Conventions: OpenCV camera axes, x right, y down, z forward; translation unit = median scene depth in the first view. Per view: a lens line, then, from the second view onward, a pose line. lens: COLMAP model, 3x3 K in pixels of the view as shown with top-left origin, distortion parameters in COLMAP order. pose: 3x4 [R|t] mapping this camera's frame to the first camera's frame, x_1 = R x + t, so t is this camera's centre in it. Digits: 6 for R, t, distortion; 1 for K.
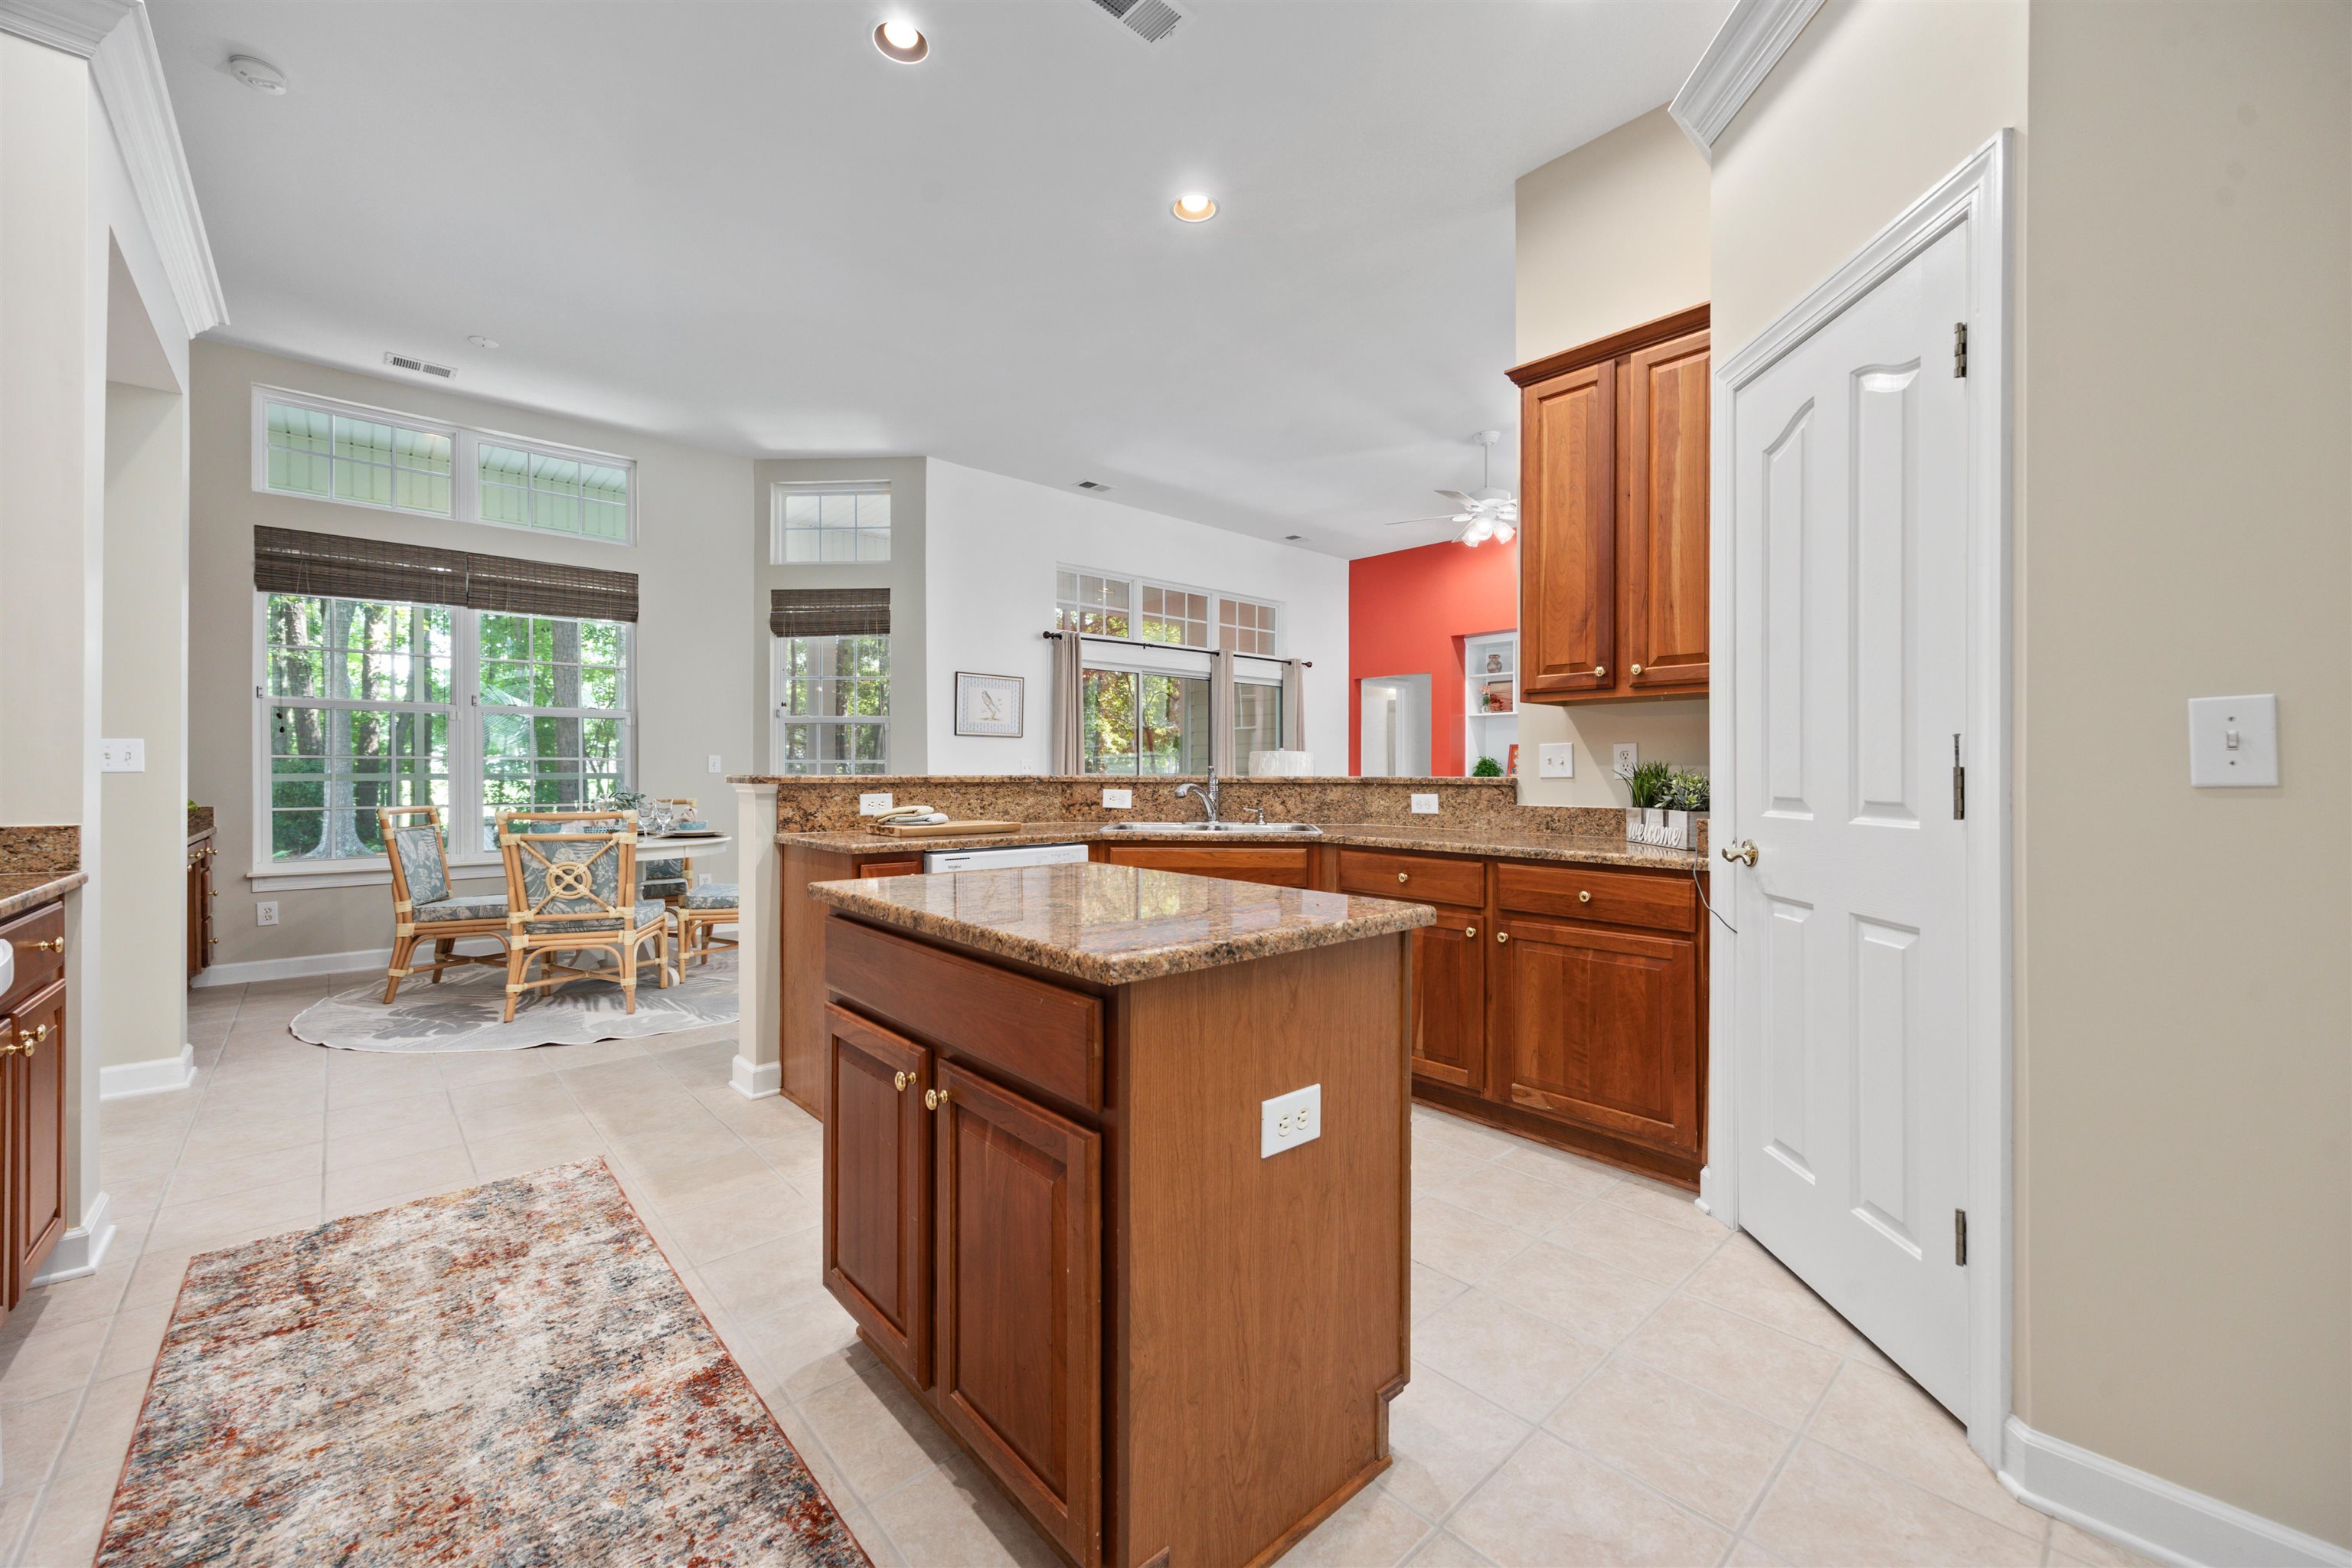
lens RADIAL K [[932.6, 0, 1196.9], [0, 932.6, 772.2], [0, 0, 1]] dist [0.000086, -0.000057]
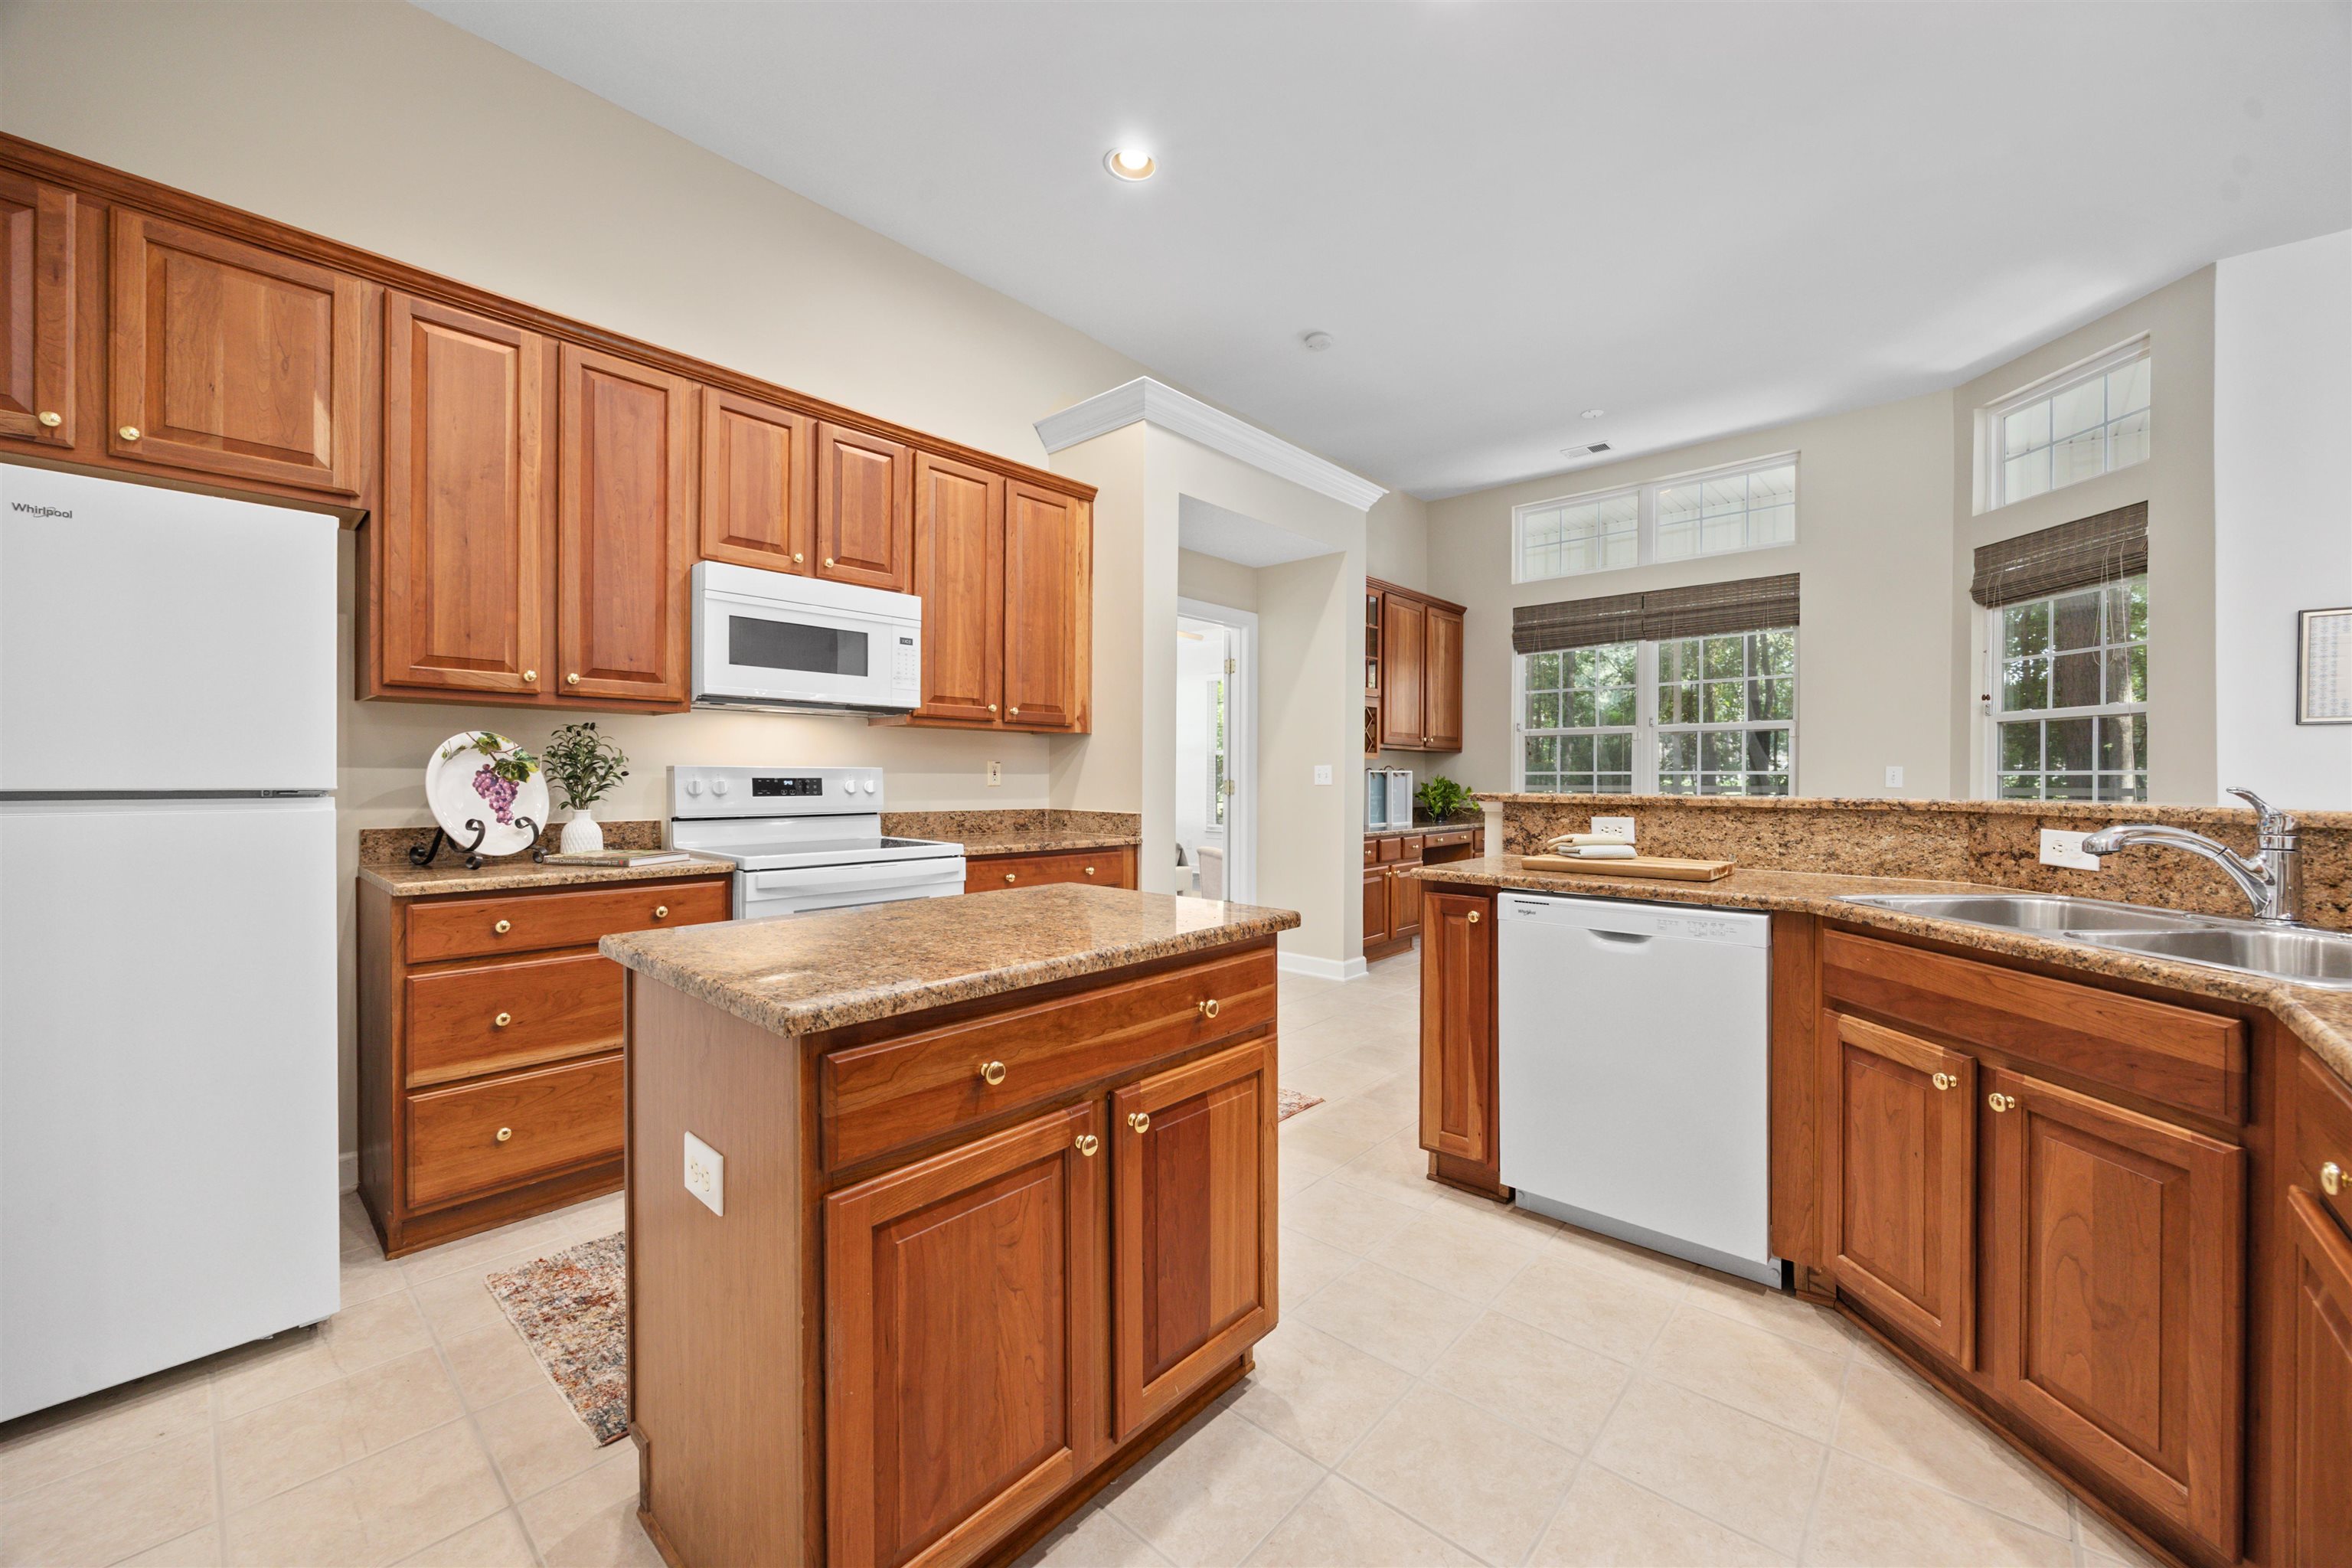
lens RADIAL K [[907.0, 0, 1191.1], [0, 907.0, 778.5], [0, 0, 1]] dist [0.000116, 0.000213]
pose [[0.098506, -0.000464, -0.995136, 0.371019], [-0.003454, 0.999994, -0.000808, -0.008331], [0.995130, 0.003517, 0.098504, 0.487067]]
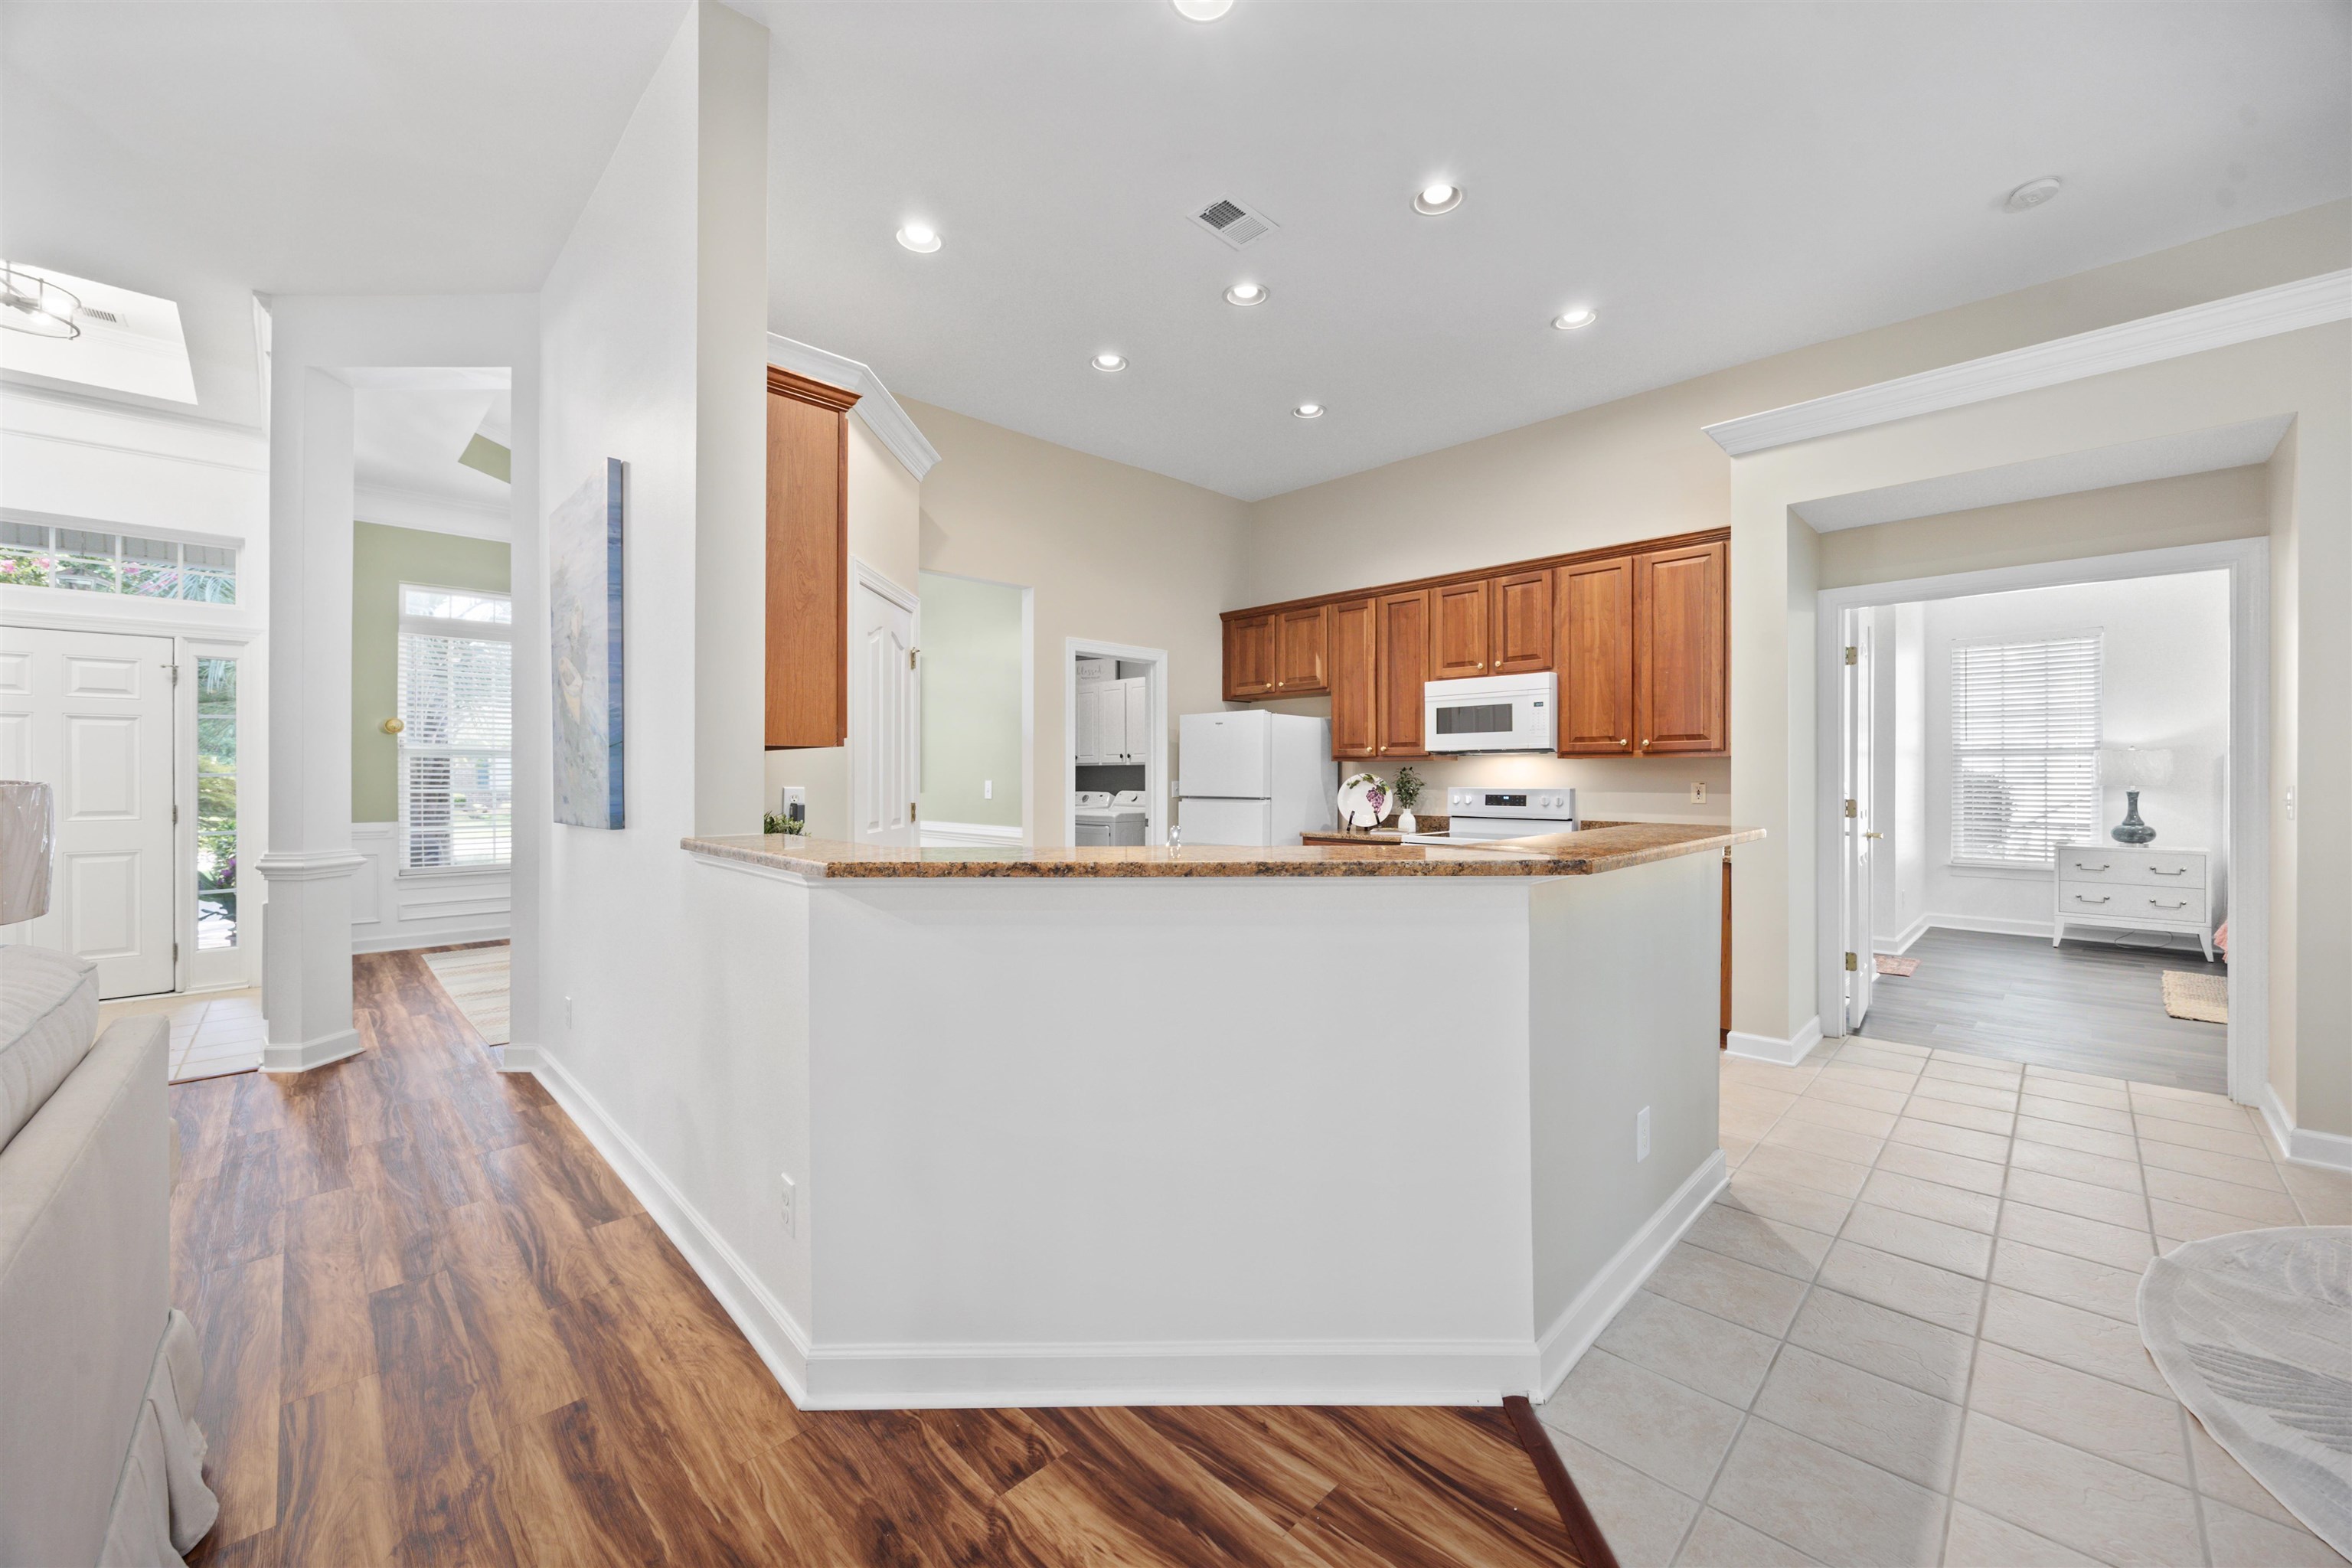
lens RADIAL K [[898.6, 0, 1191.6], [0, 898.6, 778.1], [0, 0, 1]] dist [0.001393, 0.000269]
pose [[-0.999116, -0.001118, -0.042023, 0.029111], [-0.001198, 0.999998, 0.001887, -0.035888], [0.042021, 0.001935, -0.999115, 1.551719]]
